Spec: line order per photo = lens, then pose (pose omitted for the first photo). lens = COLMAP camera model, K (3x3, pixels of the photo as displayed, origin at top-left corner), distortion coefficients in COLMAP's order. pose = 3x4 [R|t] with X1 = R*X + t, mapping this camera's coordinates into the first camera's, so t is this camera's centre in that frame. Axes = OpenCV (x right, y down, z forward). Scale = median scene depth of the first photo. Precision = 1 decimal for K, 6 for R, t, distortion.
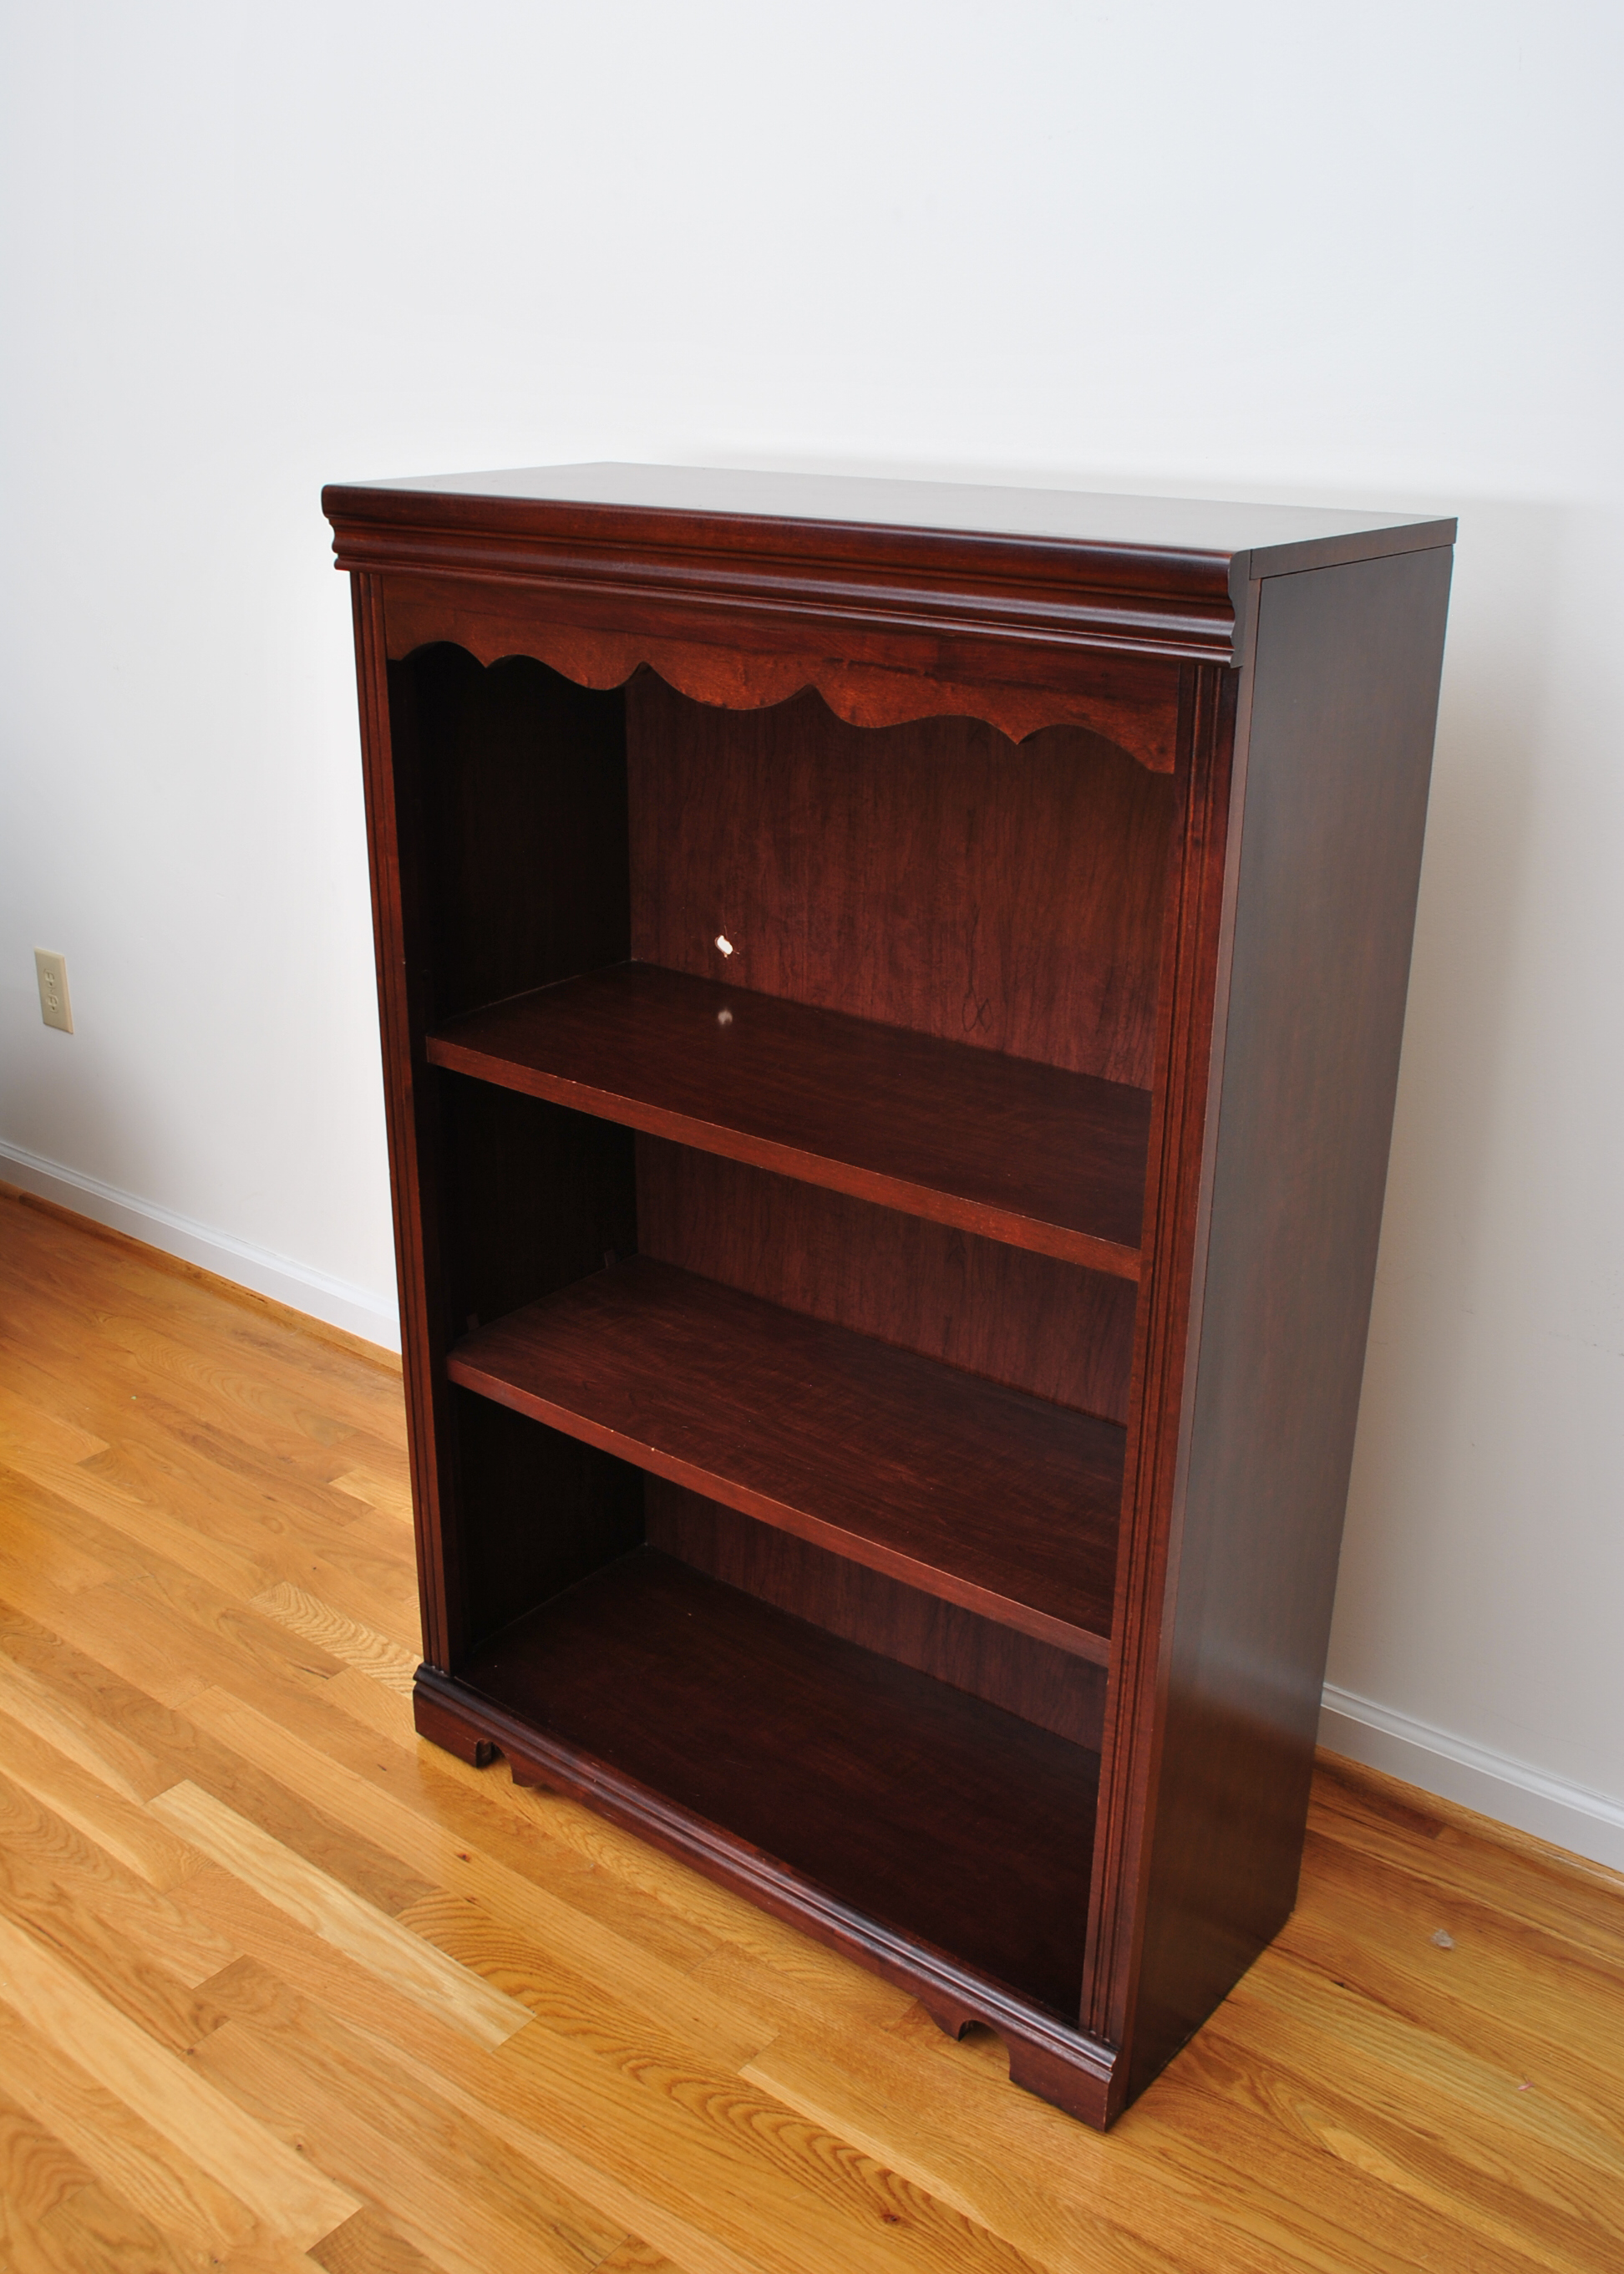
lens RADIAL K [[2151.7, 0, 779.9], [0, 2151.7, 1165.3], [0, 0, 1]] dist [-0.073859, 0.007782]
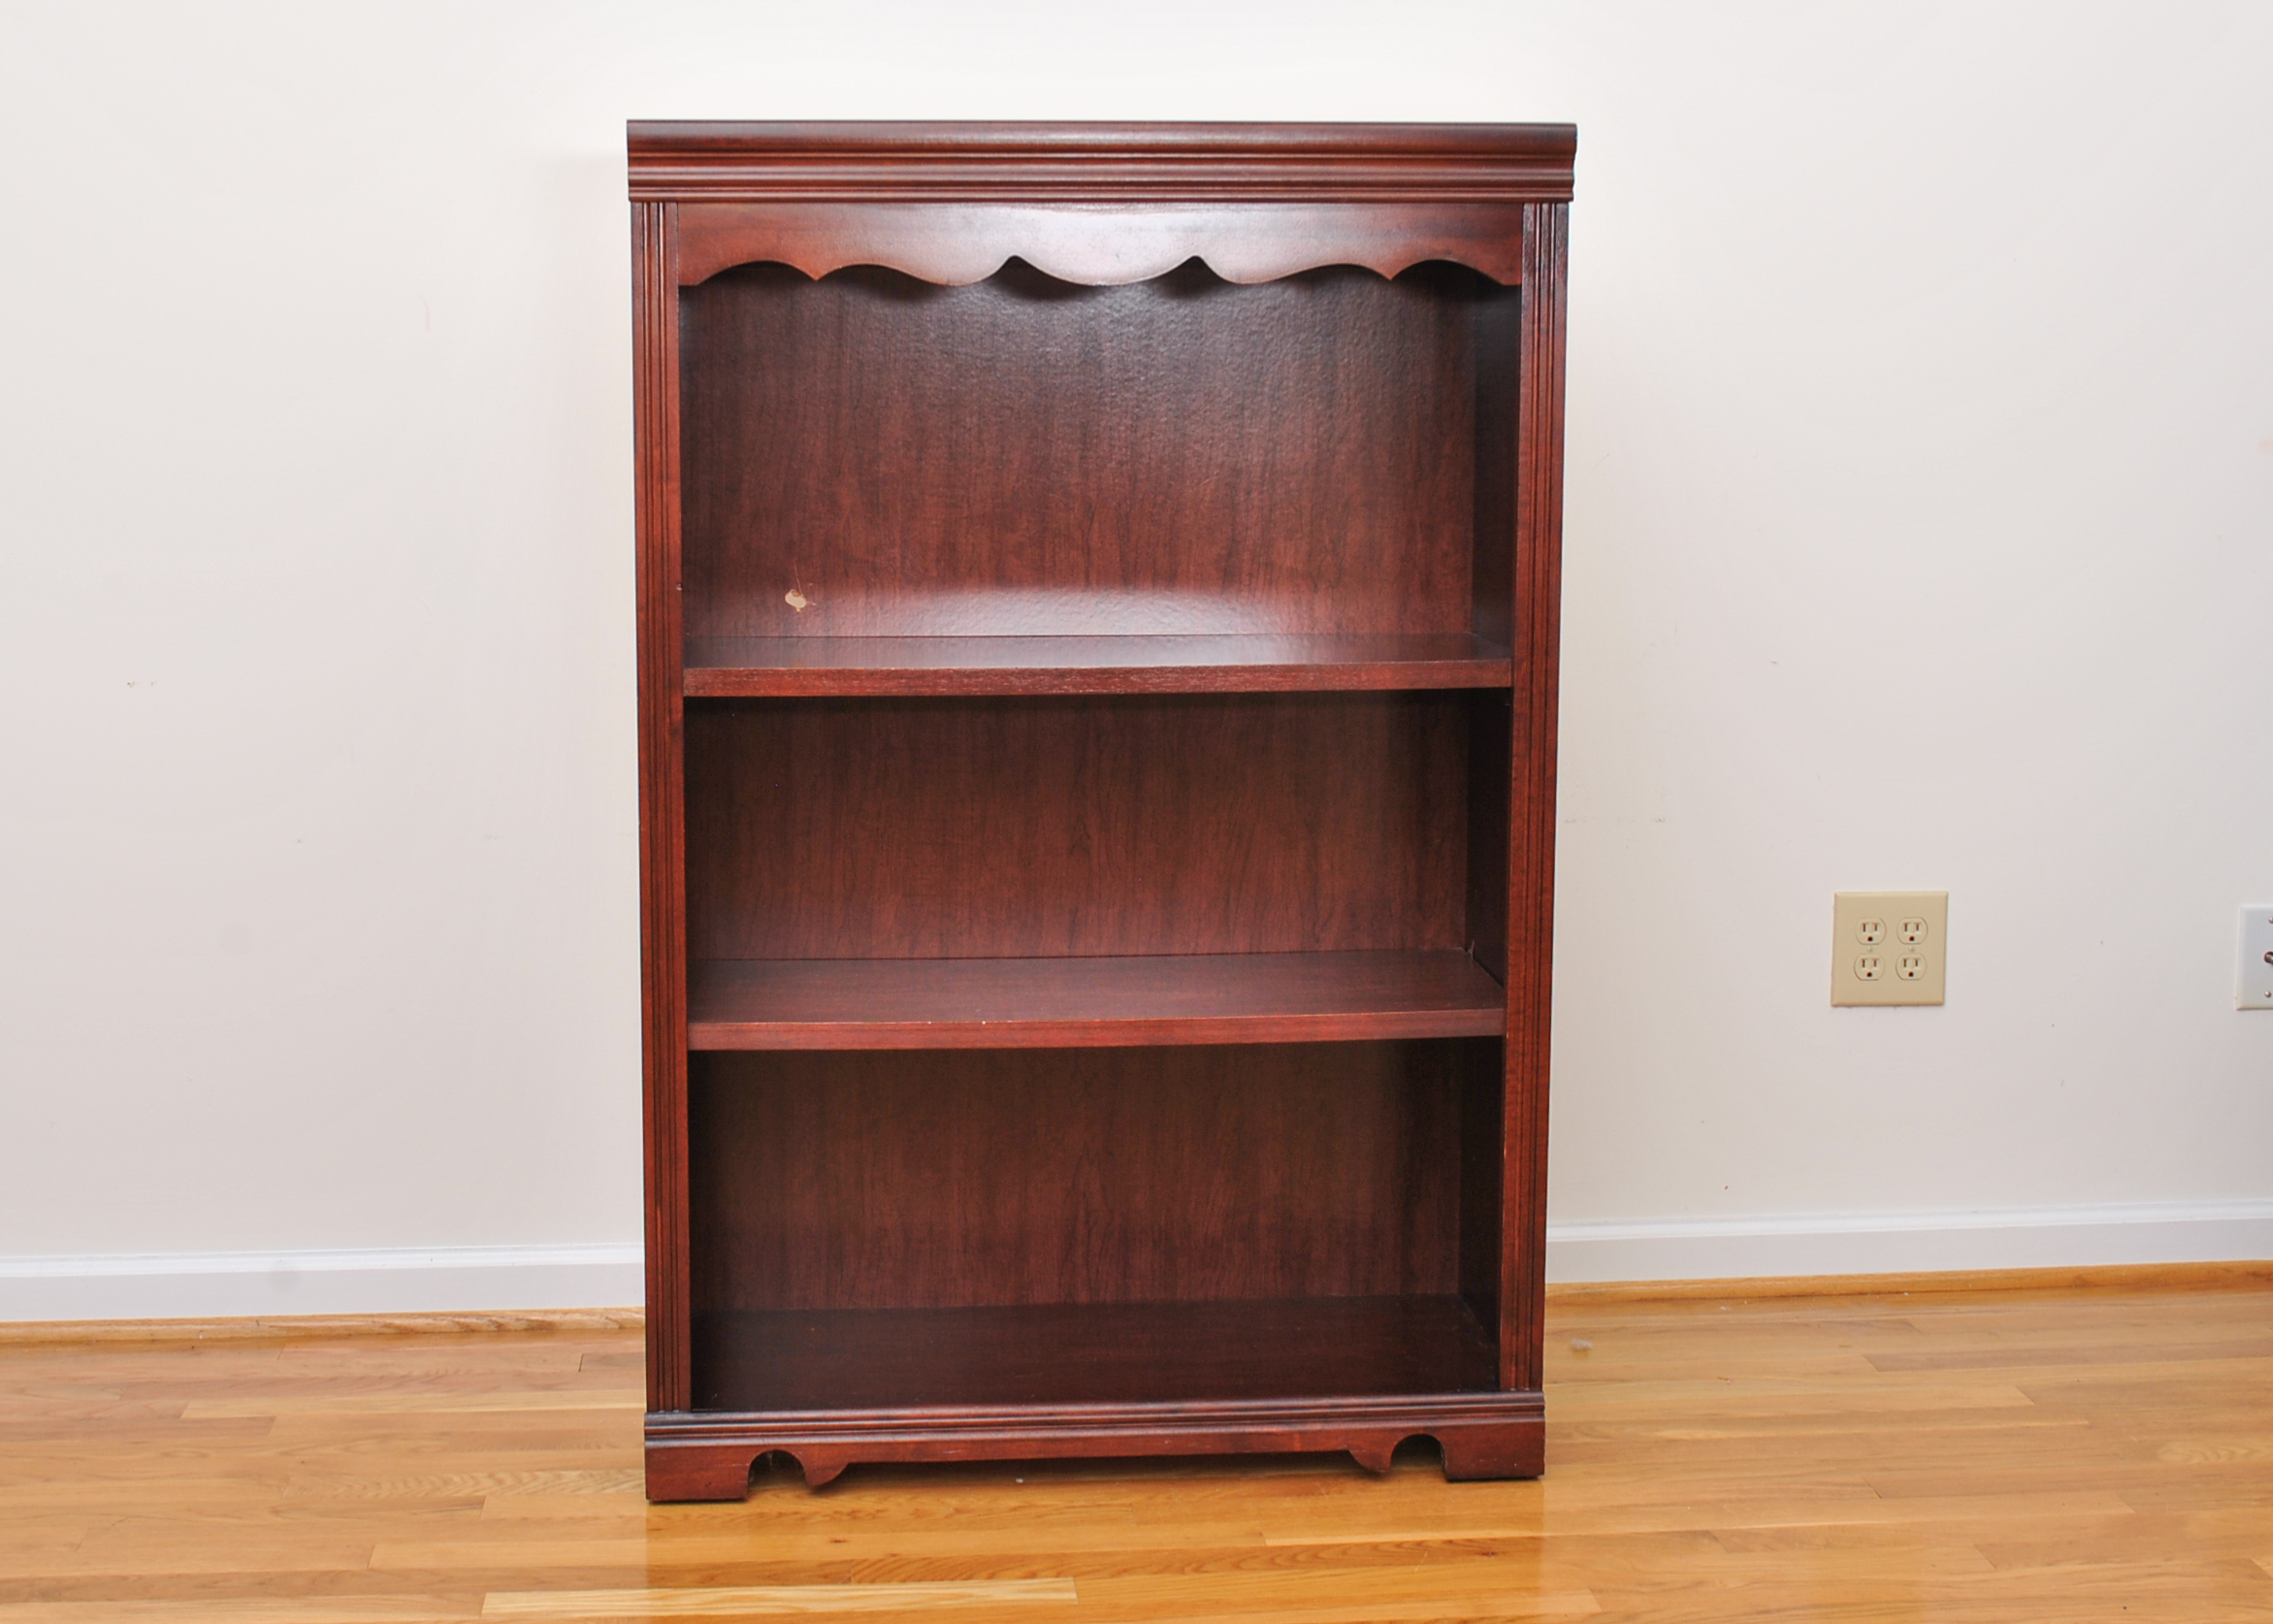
lens RADIAL K [[3291.3, 0, 1072.9], [0, 3291.3, 810.9], [0, 0, 1]] dist [-0.041155, -0.011662]
pose [[0.719447, -0.102281, 0.686975, -1.149821], [0.261277, 0.956299, -0.131247, 0.263867], [-0.643530, 0.273916, 0.714730, -0.195395]]
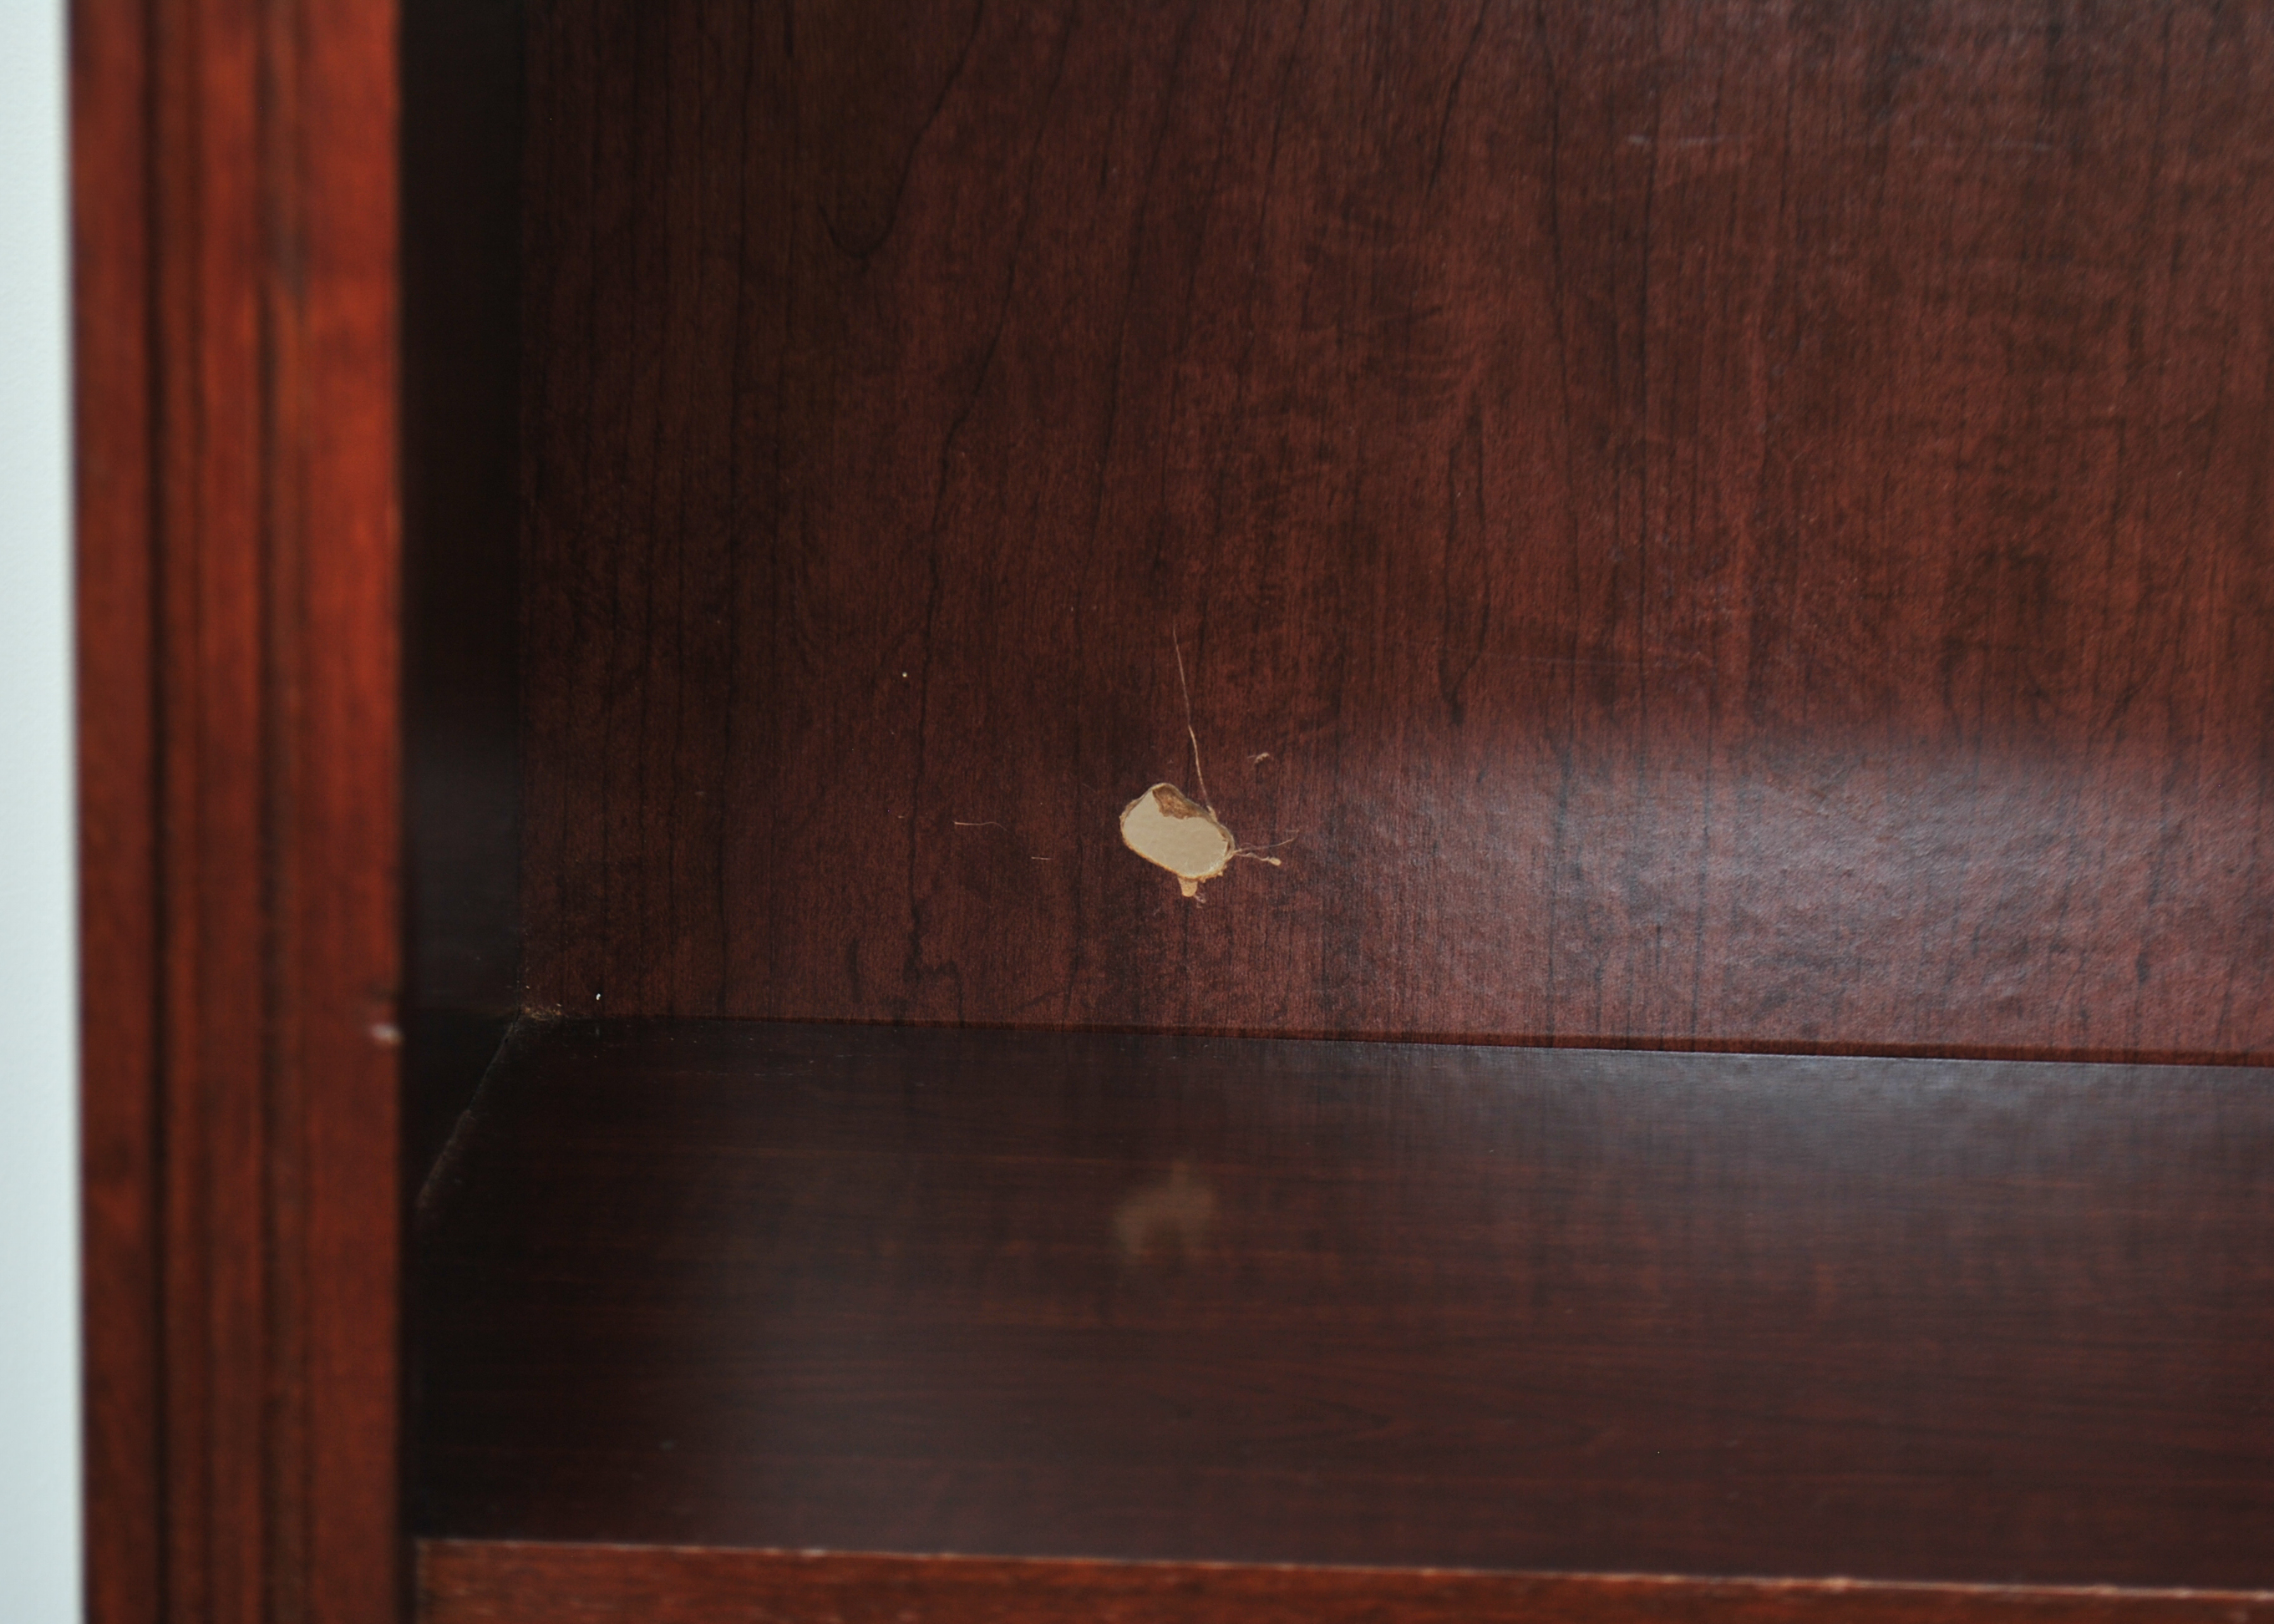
lens RADIAL K [[5496.5, 0, 1137.0], [0, 5496.5, 812.0], [0, 0, 1]] dist [0.036187, 0.333109]
pose [[0.776841, -0.106644, 0.620601, -0.375796], [0.217307, 0.970411, -0.105261, -0.060956], [-0.591013, 0.216632, 0.777029, 0.706568]]
